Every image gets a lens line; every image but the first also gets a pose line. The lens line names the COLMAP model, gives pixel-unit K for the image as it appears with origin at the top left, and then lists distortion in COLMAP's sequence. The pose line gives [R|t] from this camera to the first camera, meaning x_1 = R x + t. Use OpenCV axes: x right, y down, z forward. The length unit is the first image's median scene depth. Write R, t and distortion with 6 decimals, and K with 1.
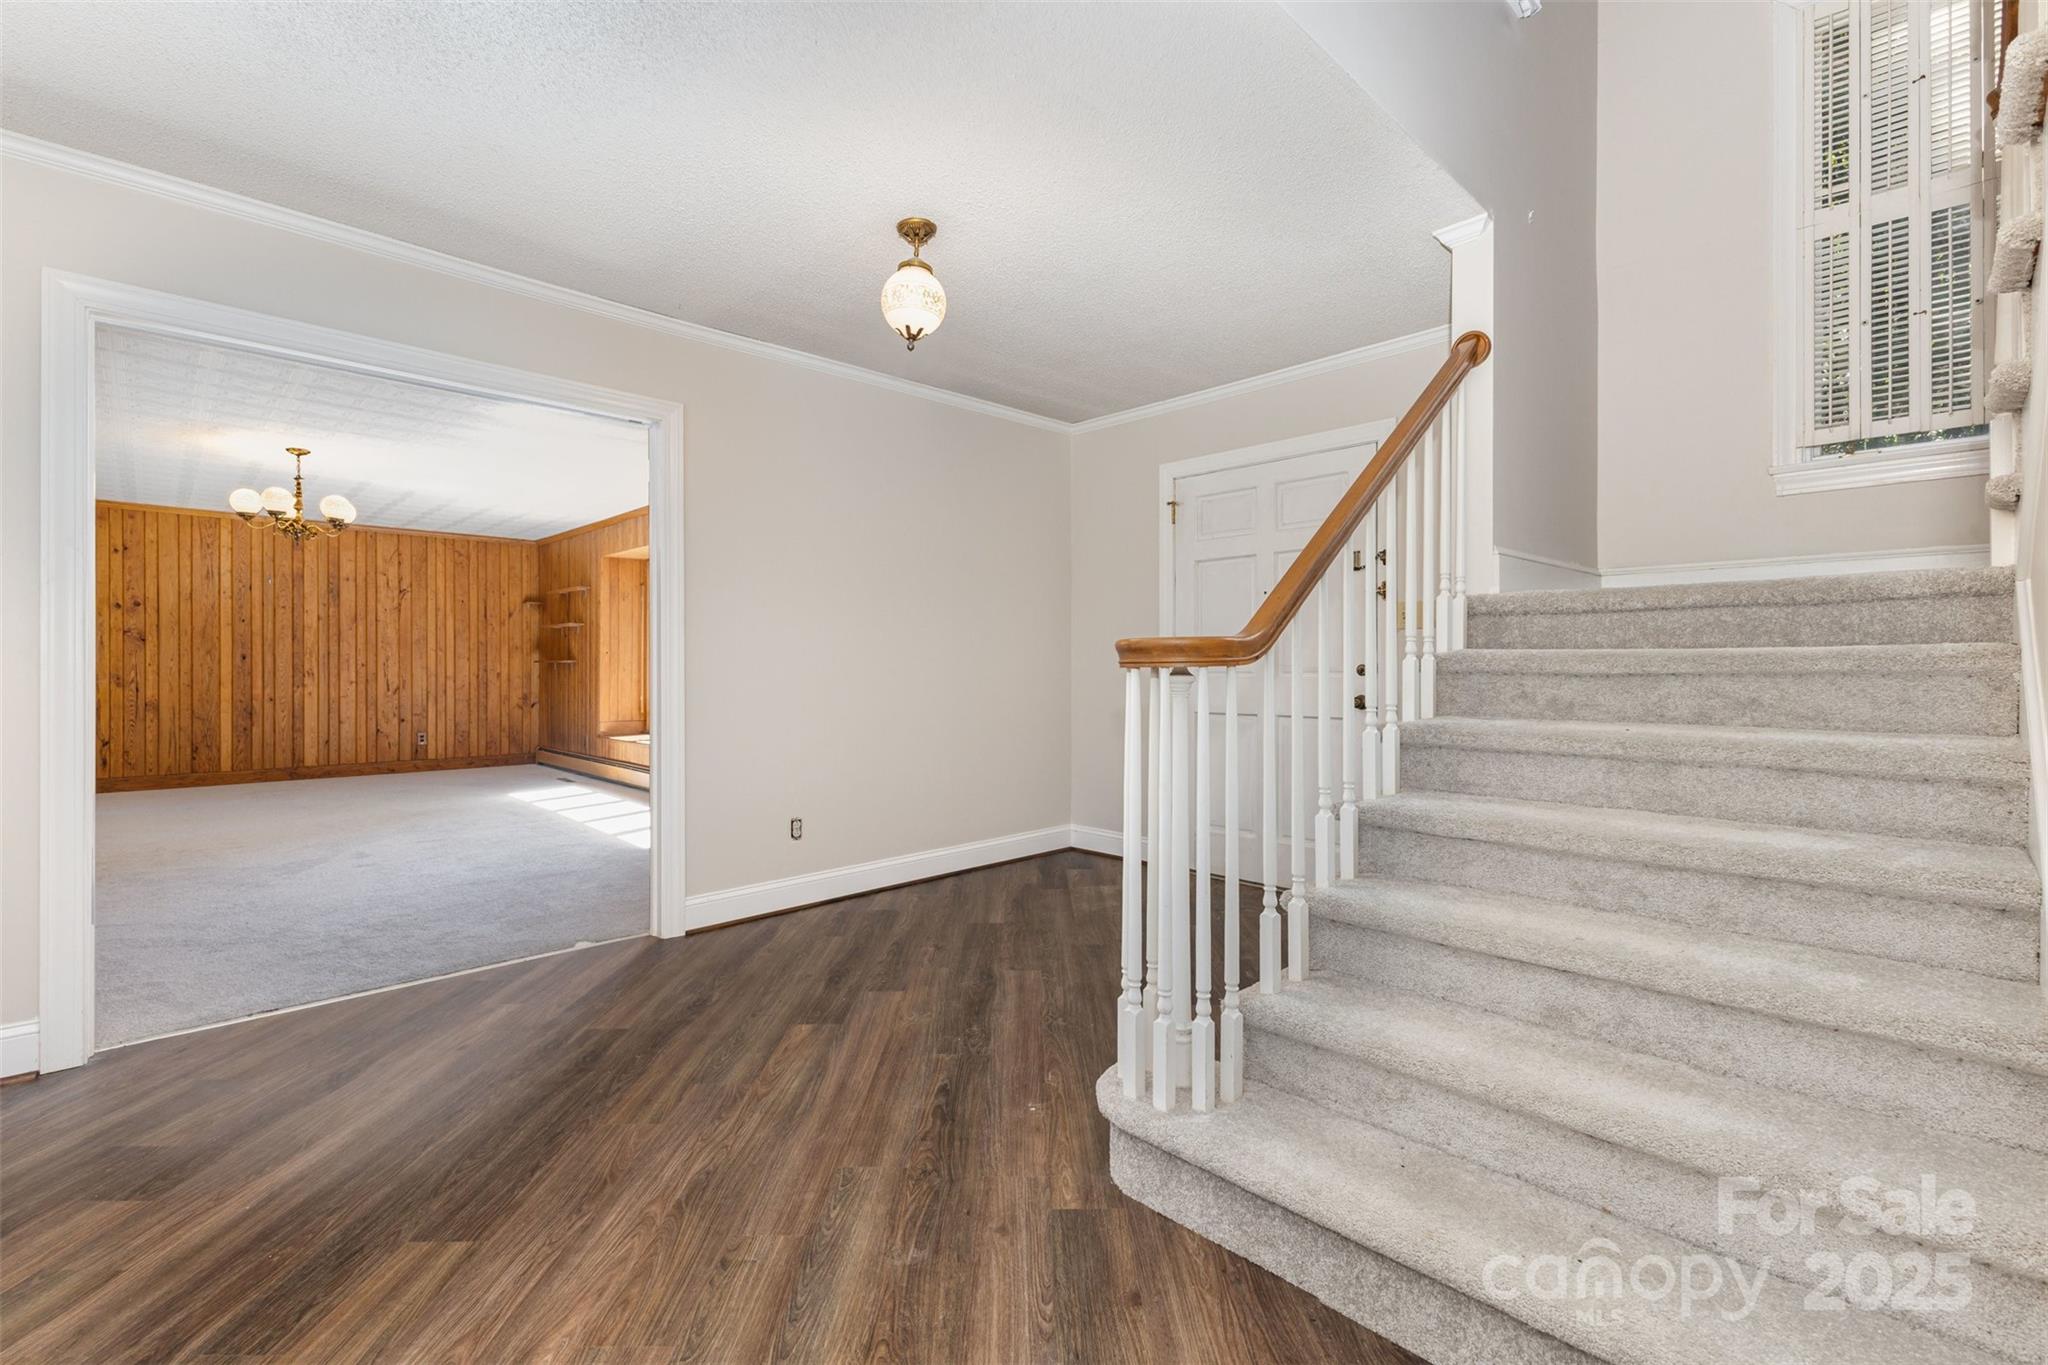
lens RADIAL K [[897.4, 0, 1028.0], [0, 897.4, 667.3], [0, 0, 1]] dist [0.012723, -0.000258]
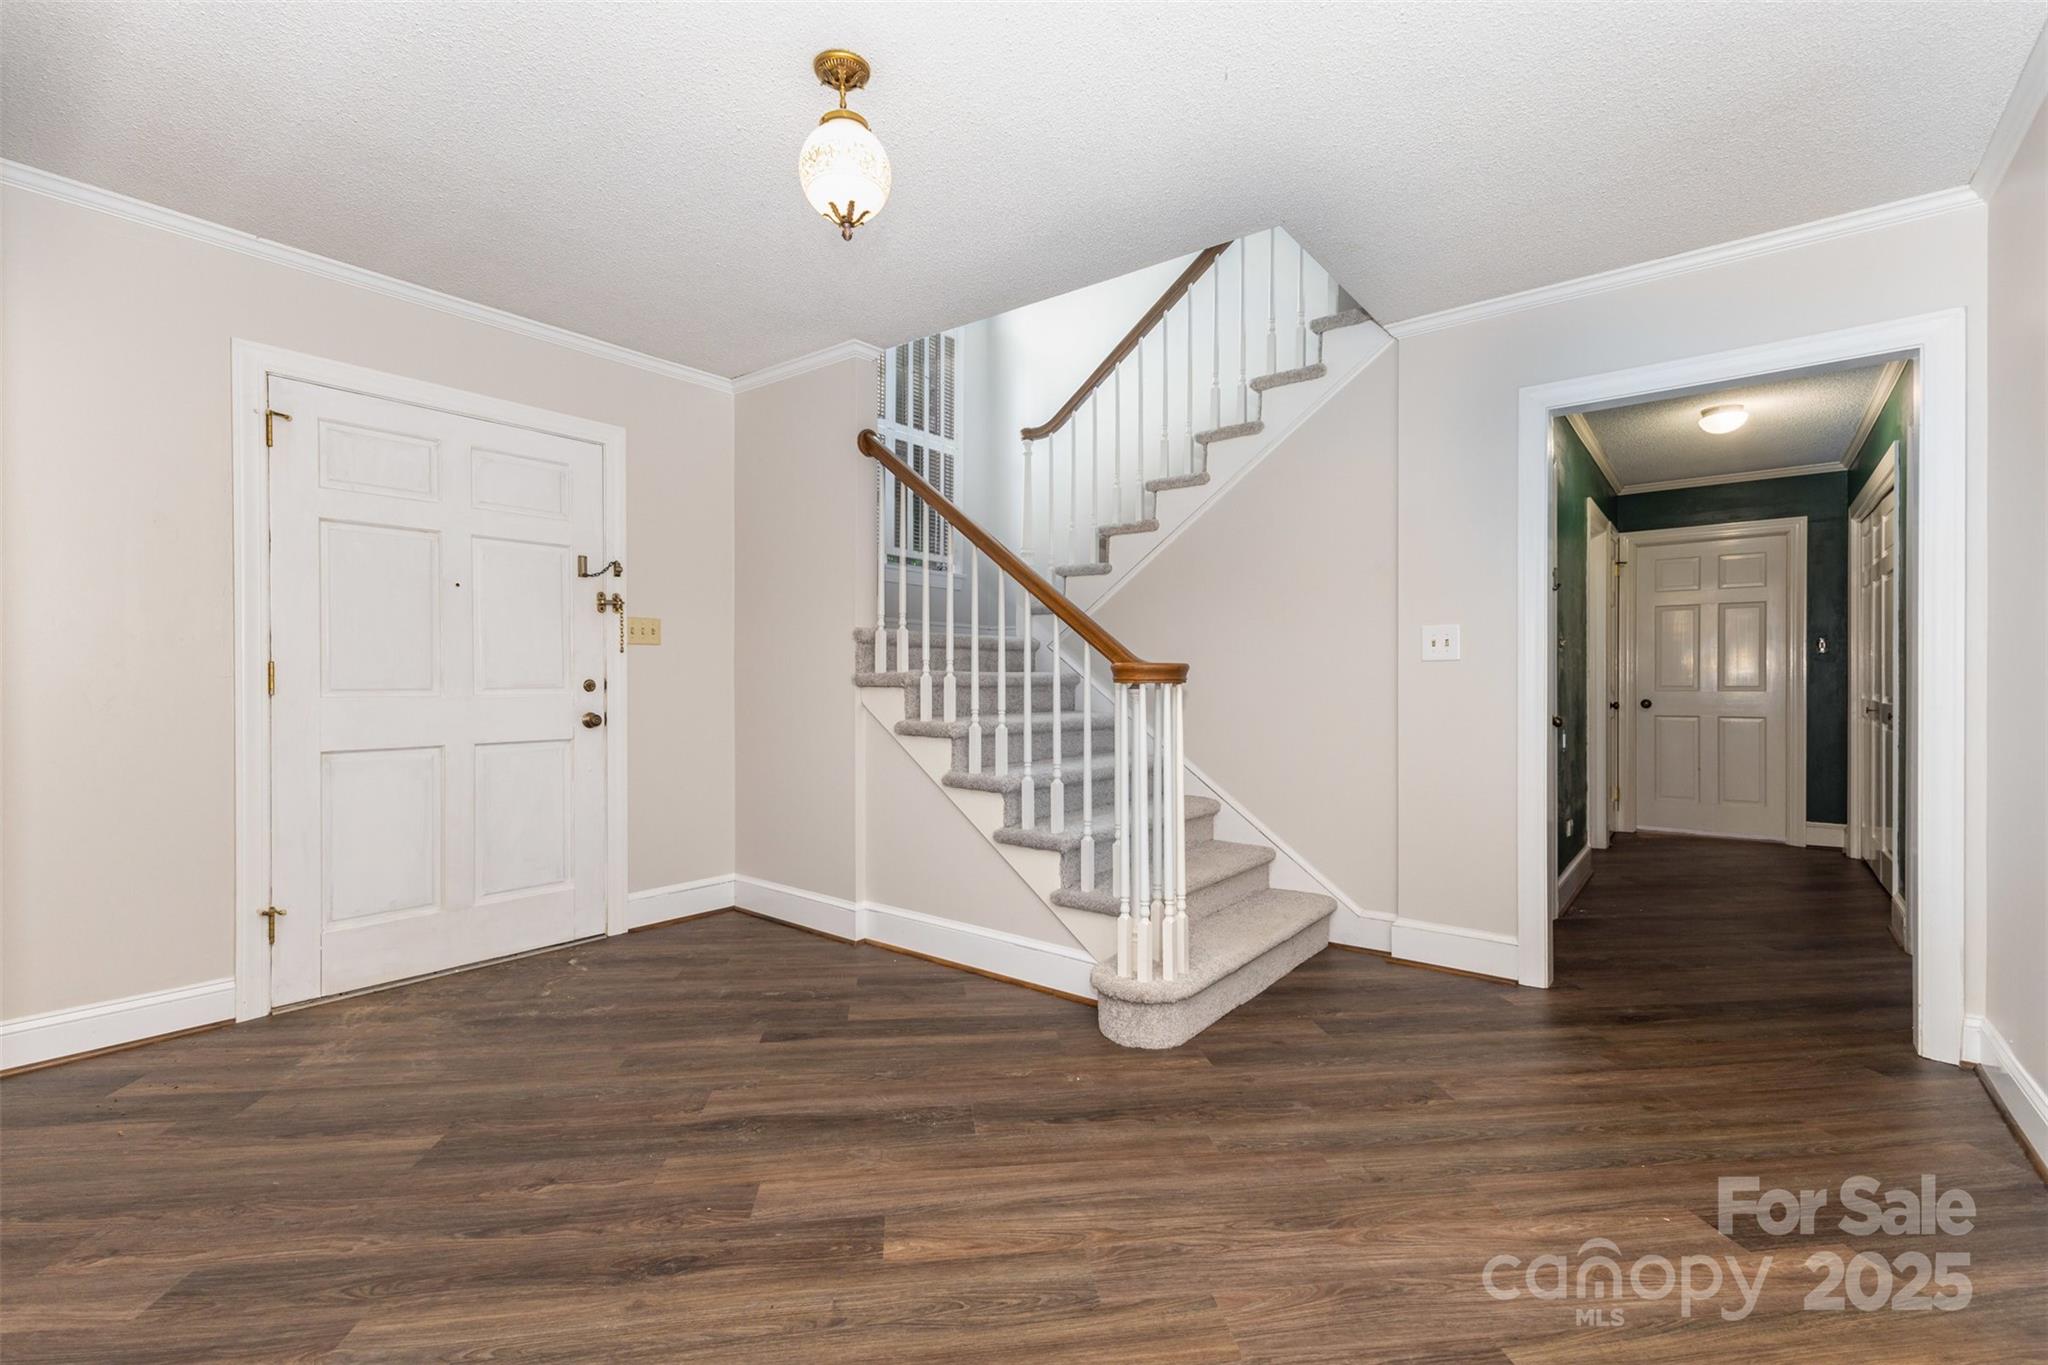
lens RADIAL K [[897.4, 0, 1026.5], [0, 897.4, 689.8], [0, 0, 1]] dist [0.012723, -0.000258]
pose [[-0.136185, -0.009552, 0.990637, -1.140123], [0.000272, 0.999953, 0.009679, -0.002876], [-0.990683, 0.001588, -0.136176, 1.273551]]
